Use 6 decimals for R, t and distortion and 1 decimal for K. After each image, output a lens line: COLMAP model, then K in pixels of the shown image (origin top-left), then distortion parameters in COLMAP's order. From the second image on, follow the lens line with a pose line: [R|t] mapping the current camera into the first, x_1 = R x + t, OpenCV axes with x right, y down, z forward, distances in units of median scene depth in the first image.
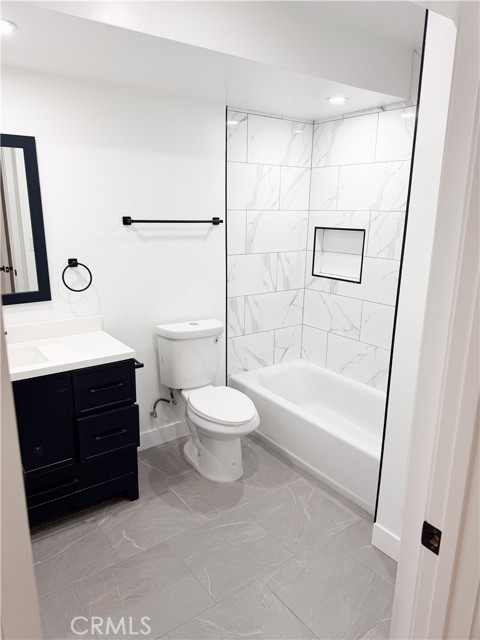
lens RADIAL K [[447.3, 0, 240.0], [0, 447.3, 320.0], [0, 0, 1]] dist [0.129079, -0.148262]
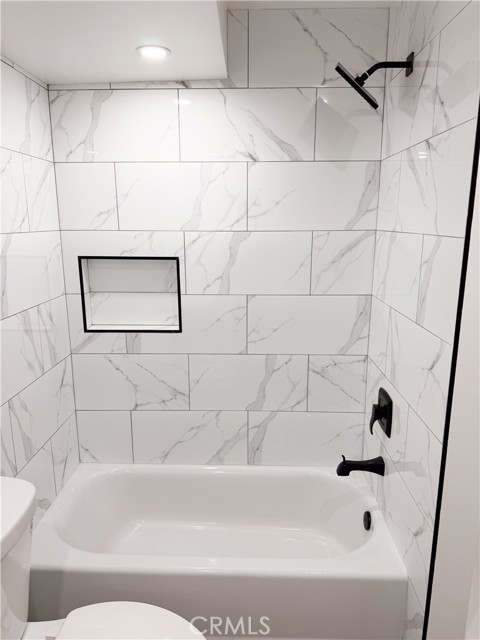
lens RADIAL K [[447.3, 0, 240.0], [0, 447.3, 320.0], [0, 0, 1]] dist [0.129079, -0.148262]
pose [[0.618076, -0.184020, 0.764276, -0.203086], [0.204362, 0.976402, 0.069826, -0.124784], [-0.759090, 0.113031, 0.641098, 0.457632]]
